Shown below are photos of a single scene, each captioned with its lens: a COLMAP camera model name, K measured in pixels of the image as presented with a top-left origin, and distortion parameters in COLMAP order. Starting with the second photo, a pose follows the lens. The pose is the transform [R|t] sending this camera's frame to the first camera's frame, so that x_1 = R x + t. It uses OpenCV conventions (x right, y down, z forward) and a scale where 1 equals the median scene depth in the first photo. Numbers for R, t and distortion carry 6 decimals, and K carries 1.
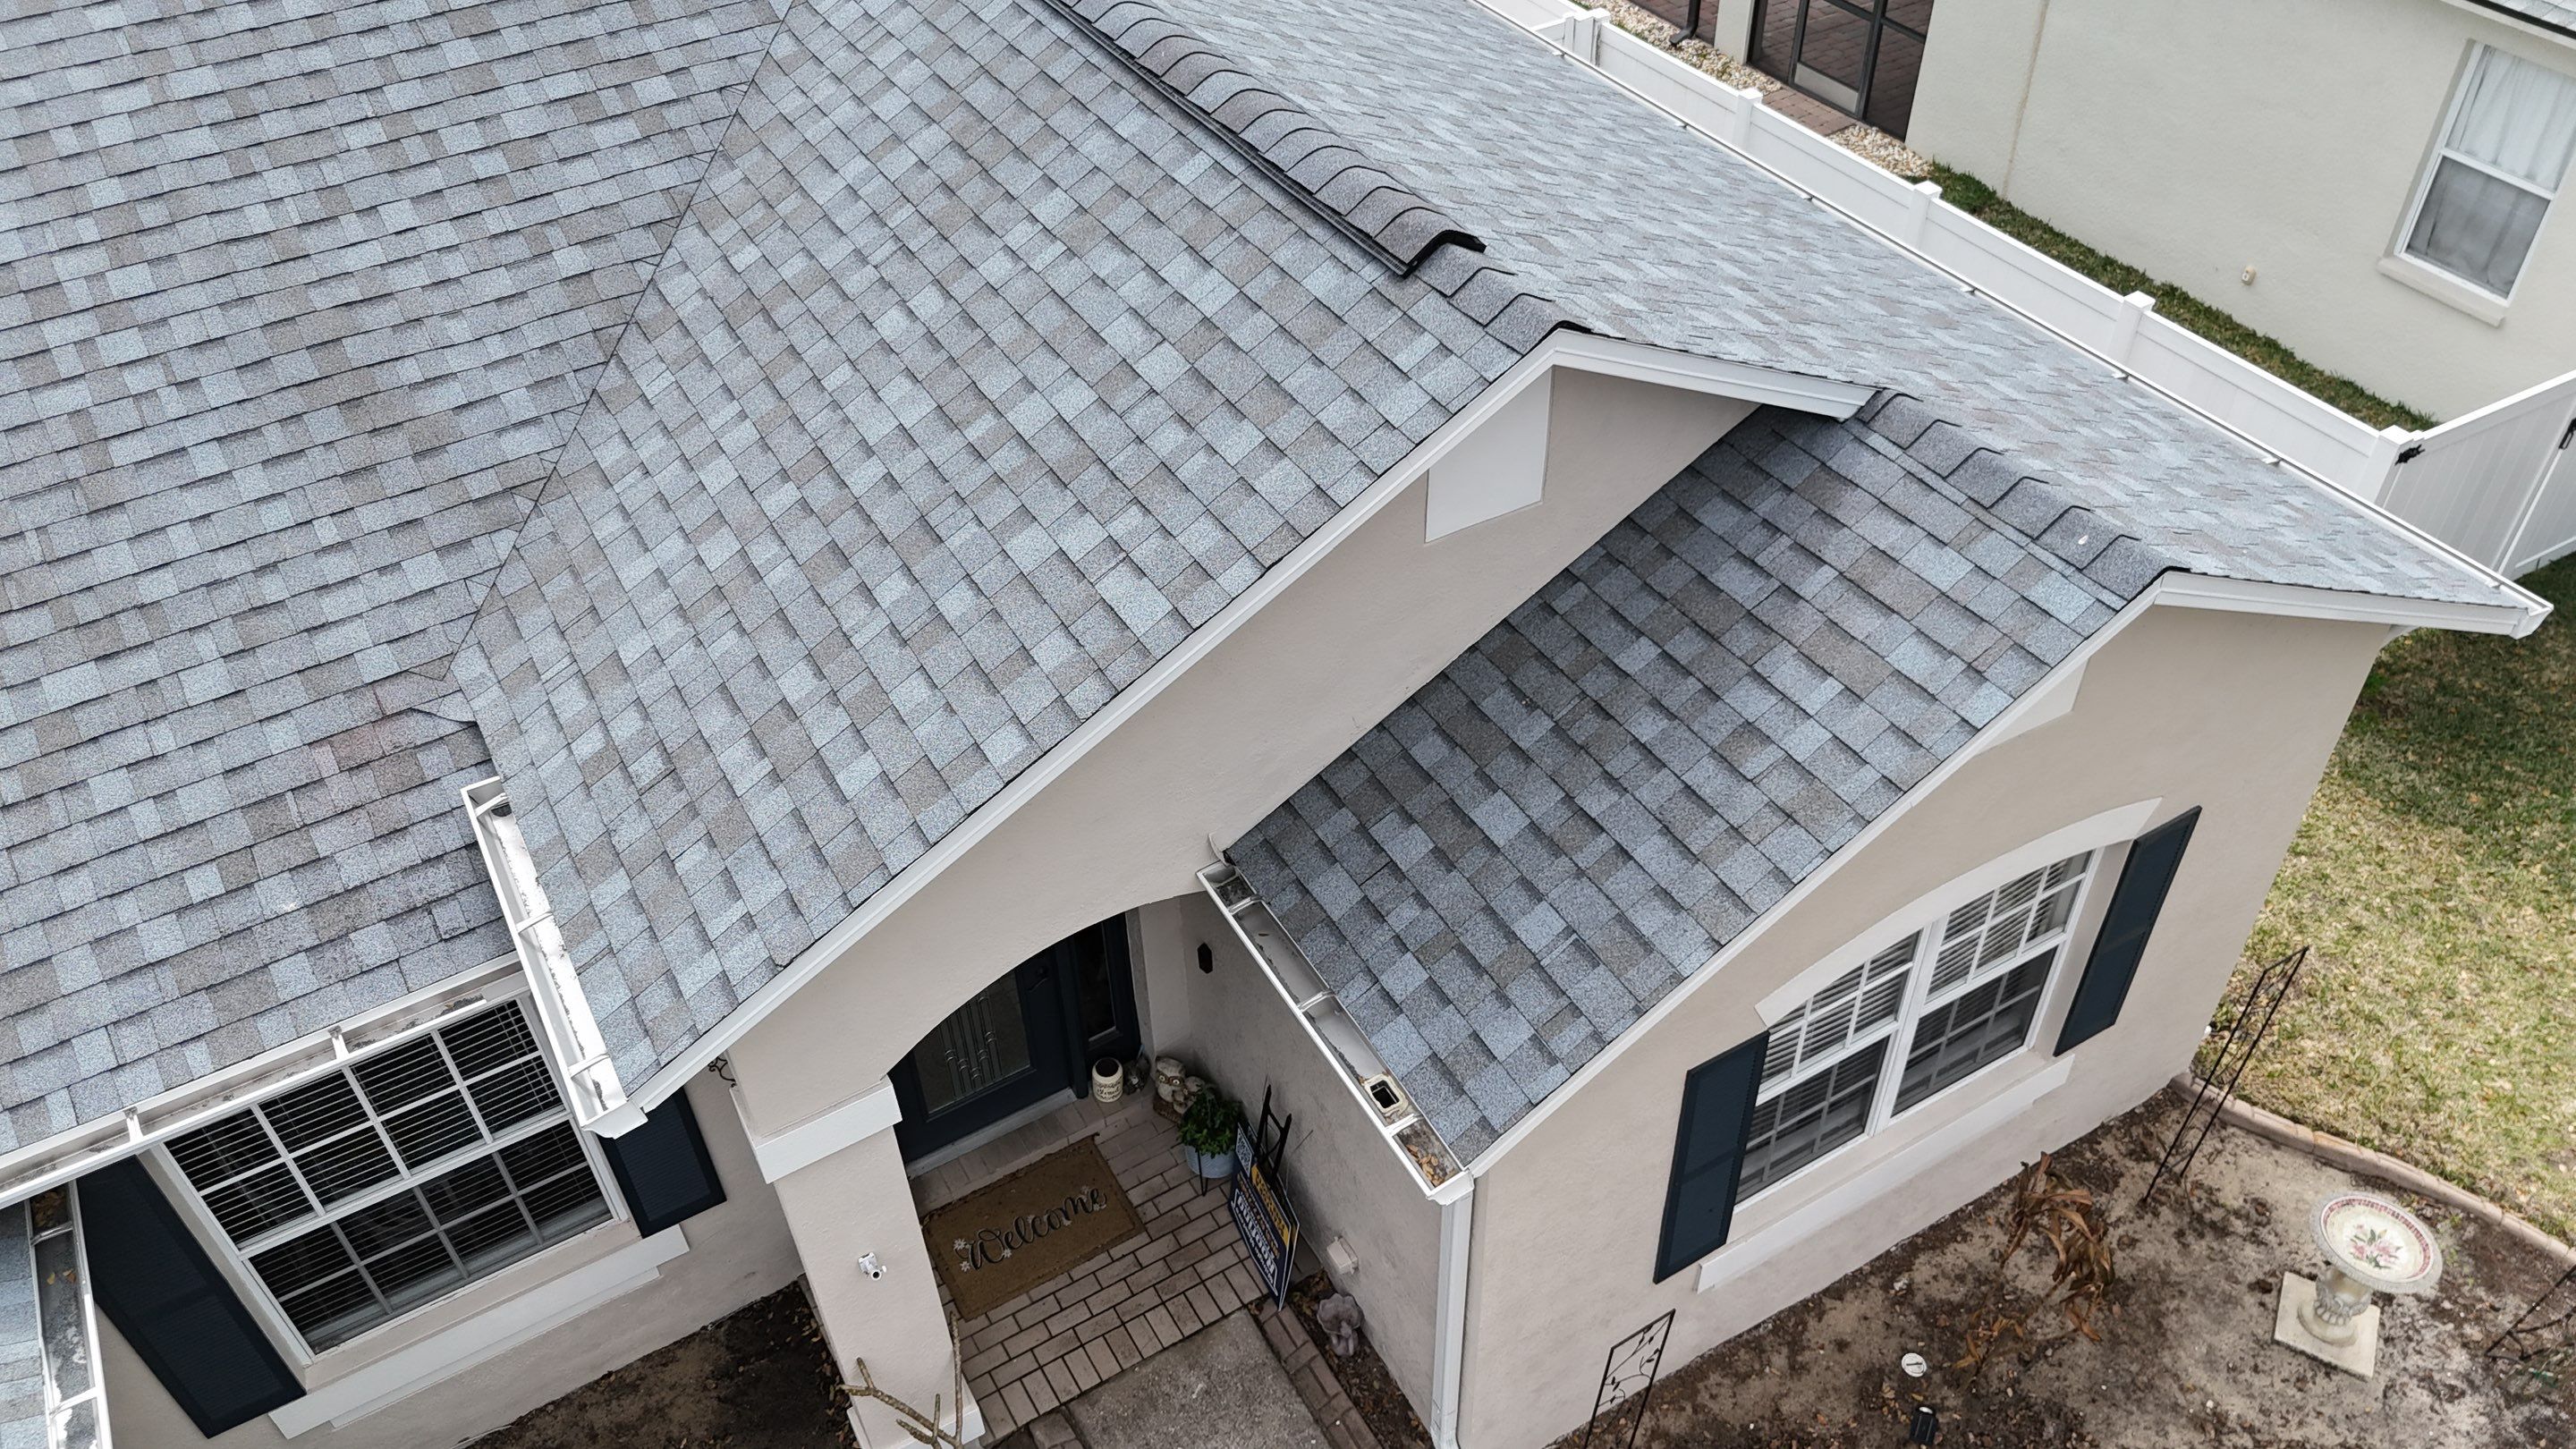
lens RADIAL K [[1907.4, 0, 1293.4], [0, 1907.4, 719.8], [0, 0, 1]] dist [0.078251, -0.087983]
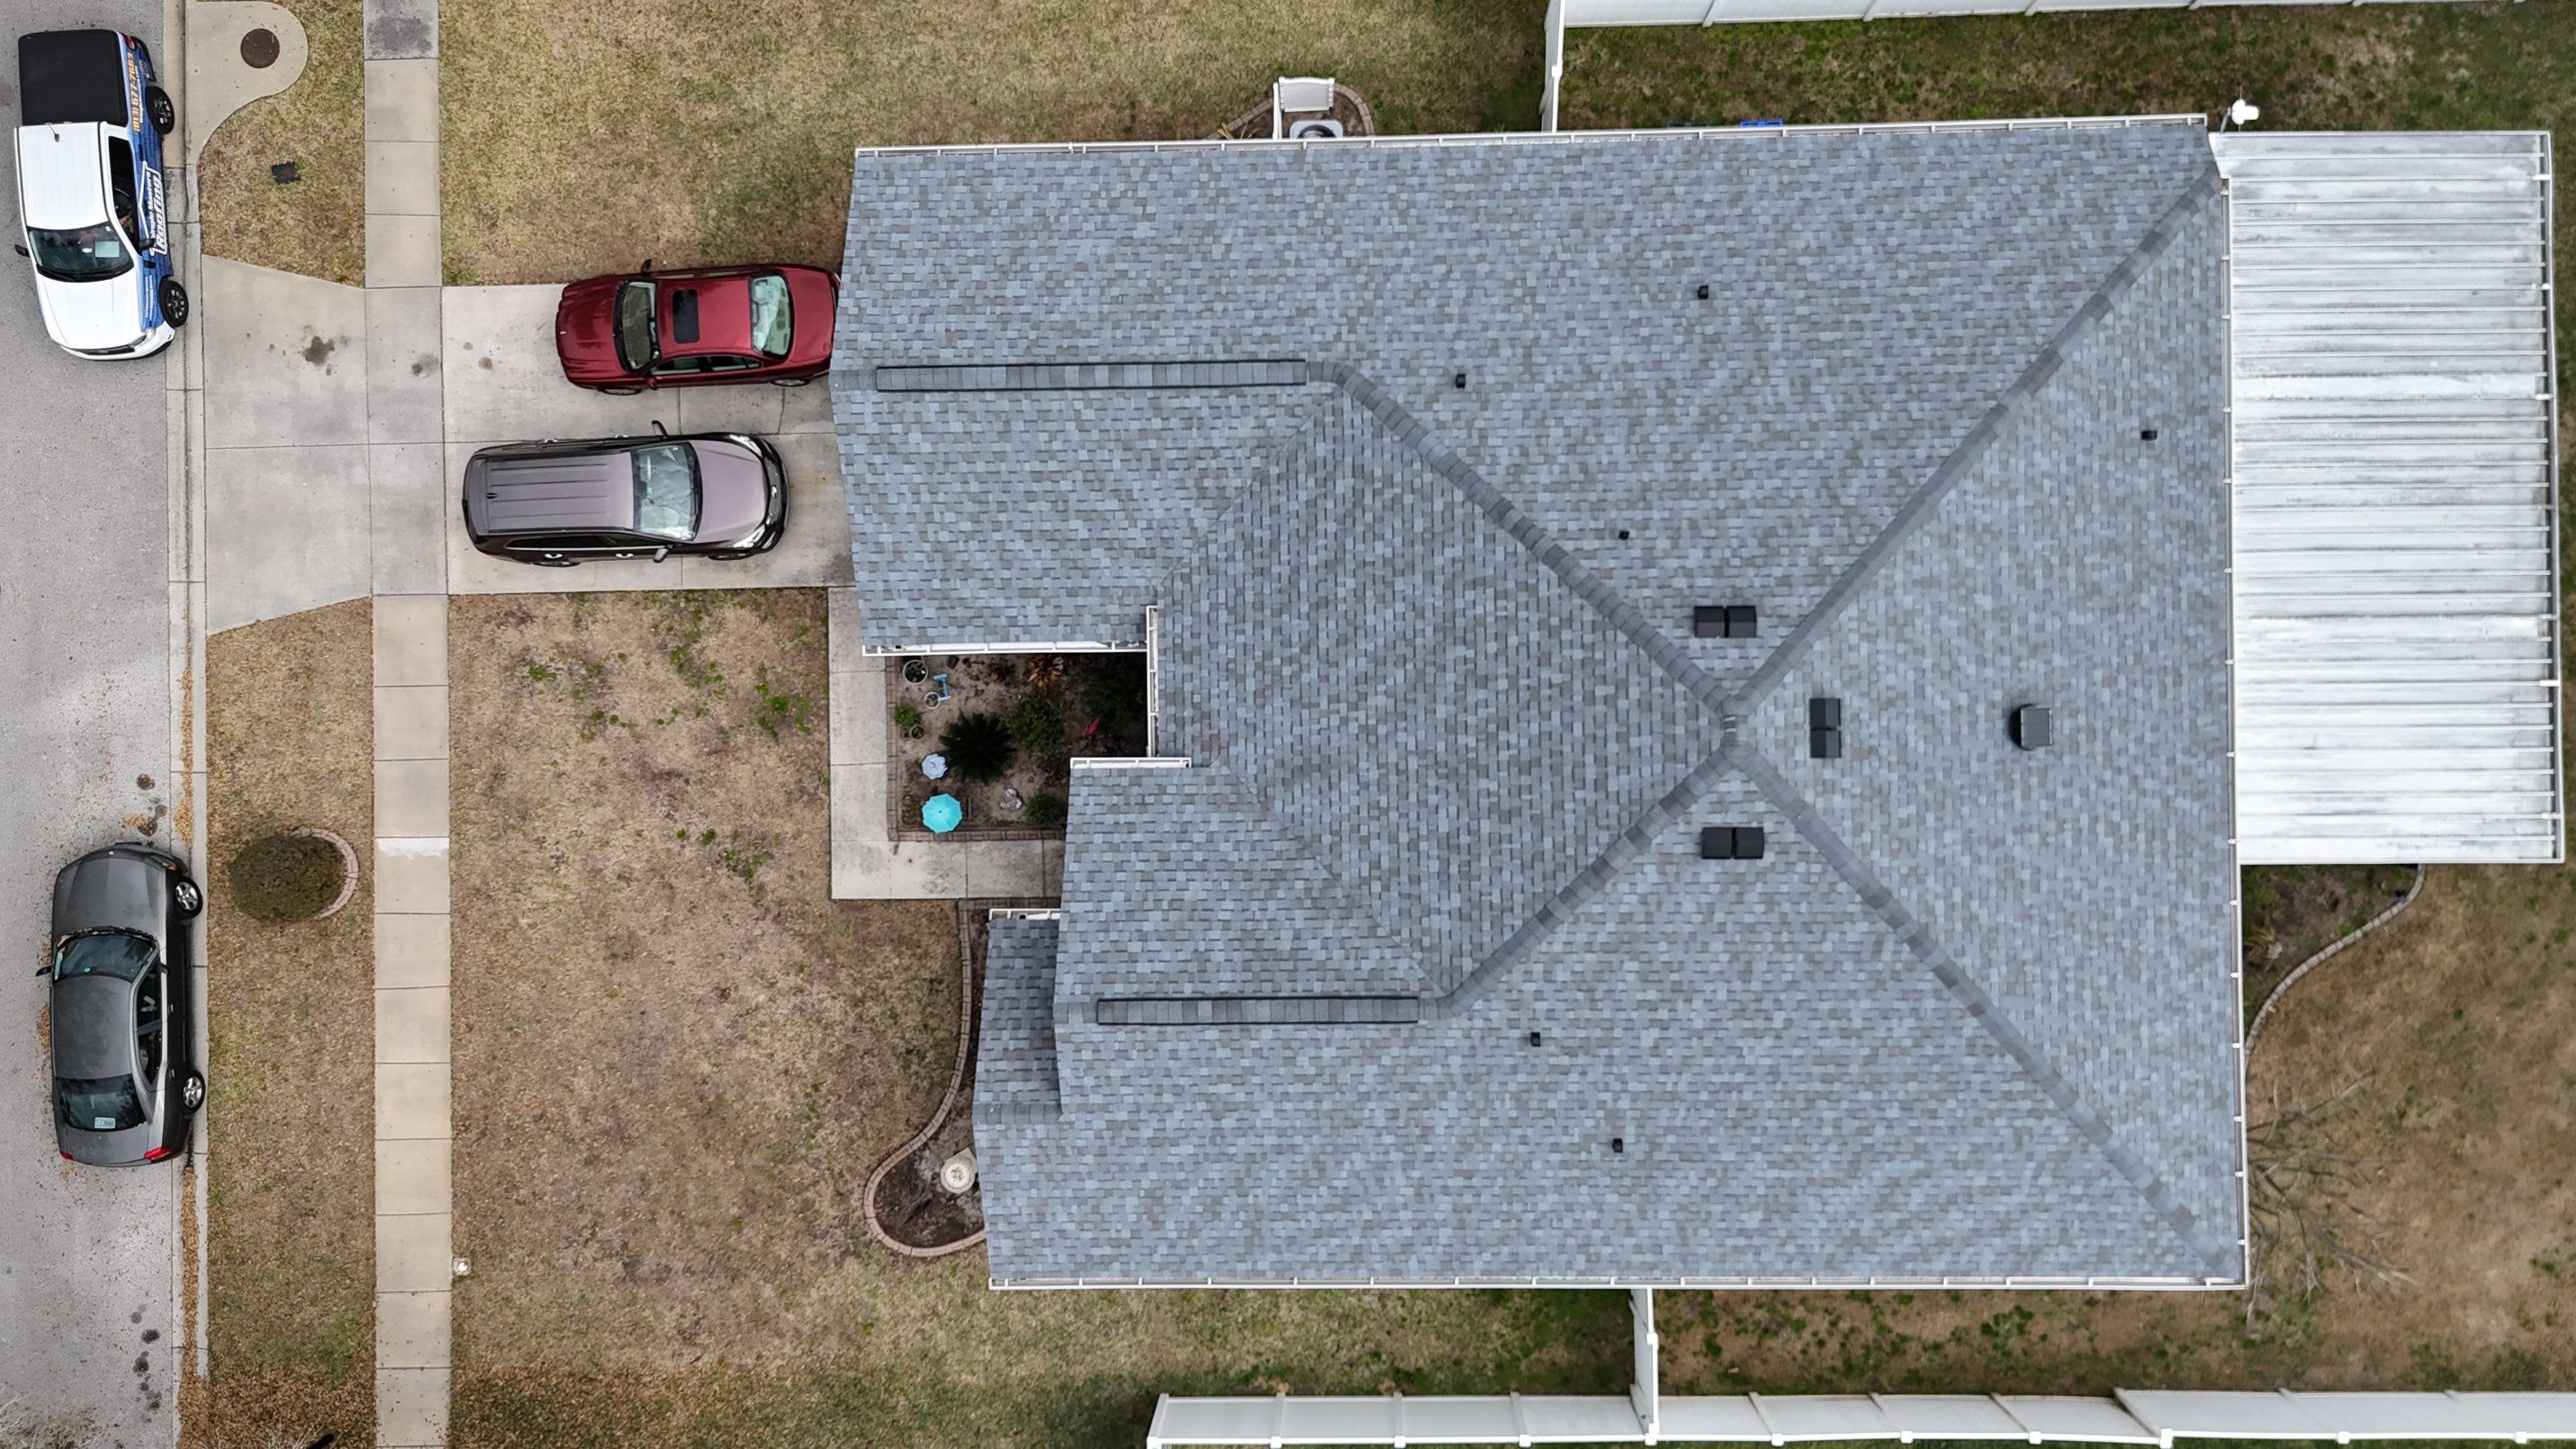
lens RADIAL K [[1897.5, 0, 1284.9], [0, 1897.5, 726.9], [0, 0, 1]] dist [0.091936, -0.104883]
pose [[-0.494801, 0.868357, 0.033591, -0.669129], [-0.551537, -0.343675, 0.760062, -2.847303], [0.671549, 0.357553, 0.648982, -1.360227]]
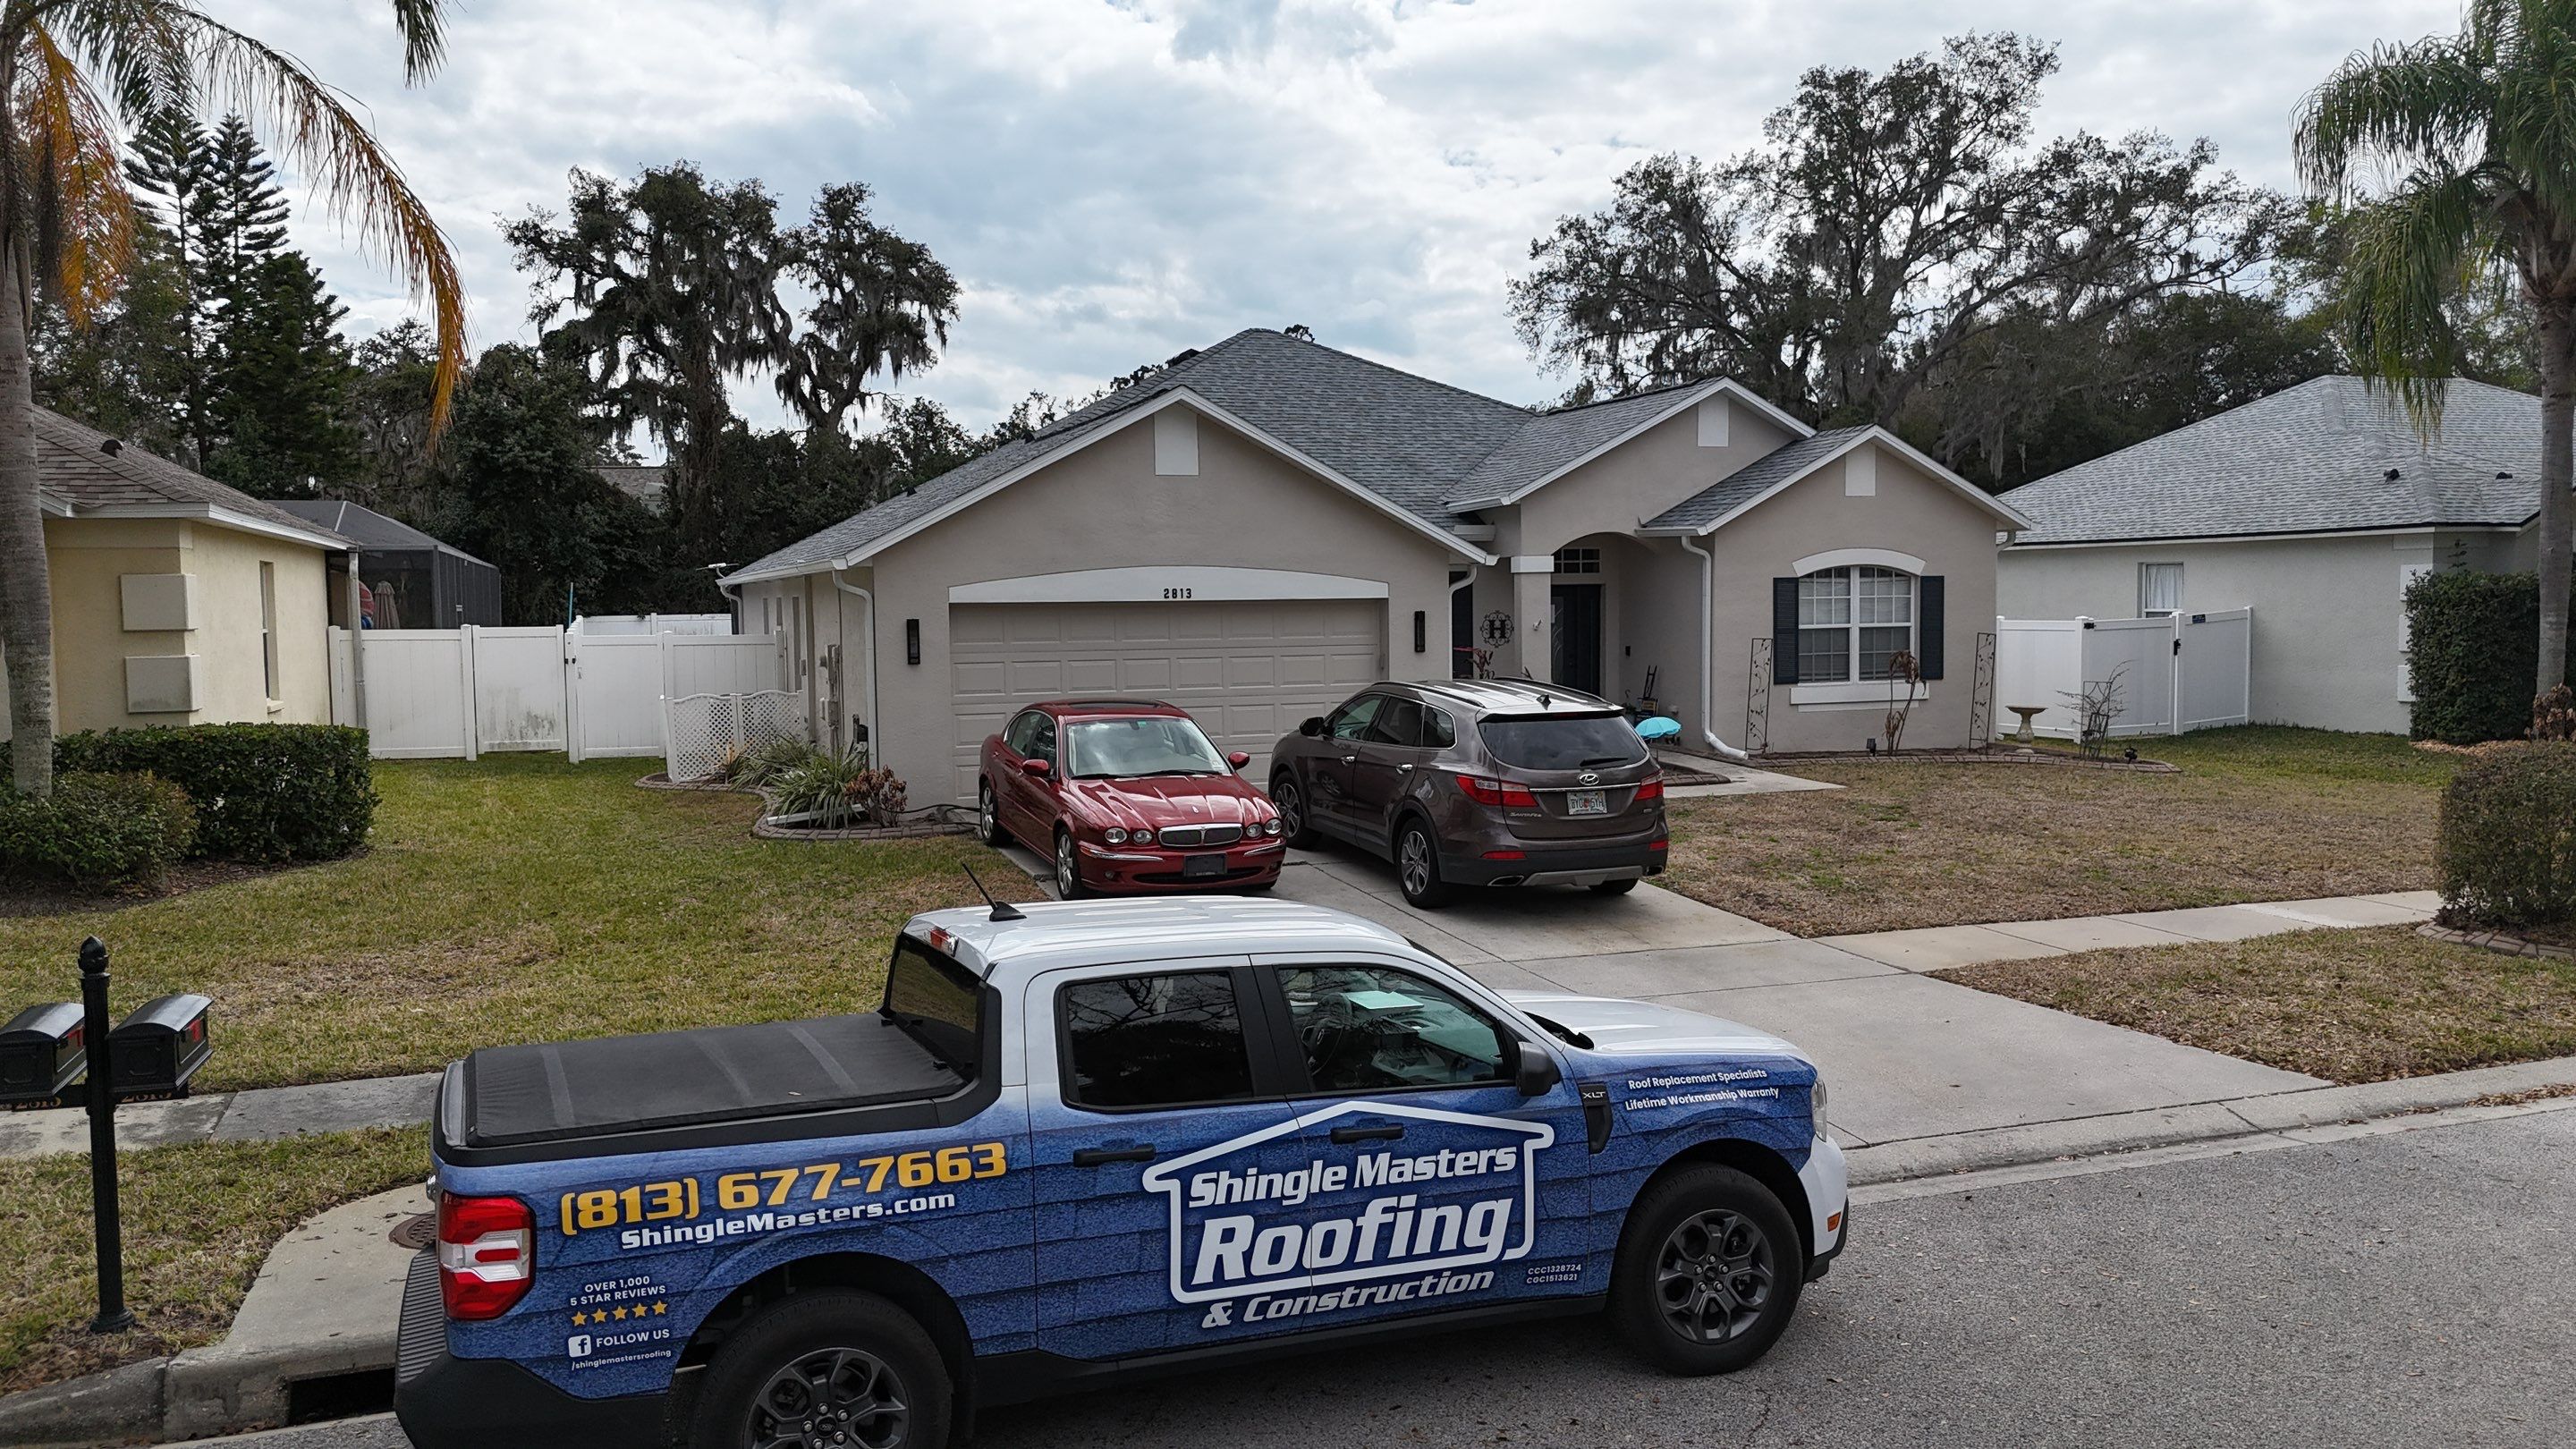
lens RADIAL K [[1916.8, 0, 1280.0], [0, 1916.8, 713.3], [0, 0, 1]] dist [0.077197, -0.059439]
pose [[0.982155, 0.023485, -0.186601, -0.020897], [-0.134503, 0.781193, -0.609629, 2.613726], [0.131454, 0.623848, 0.770411, -1.679417]]
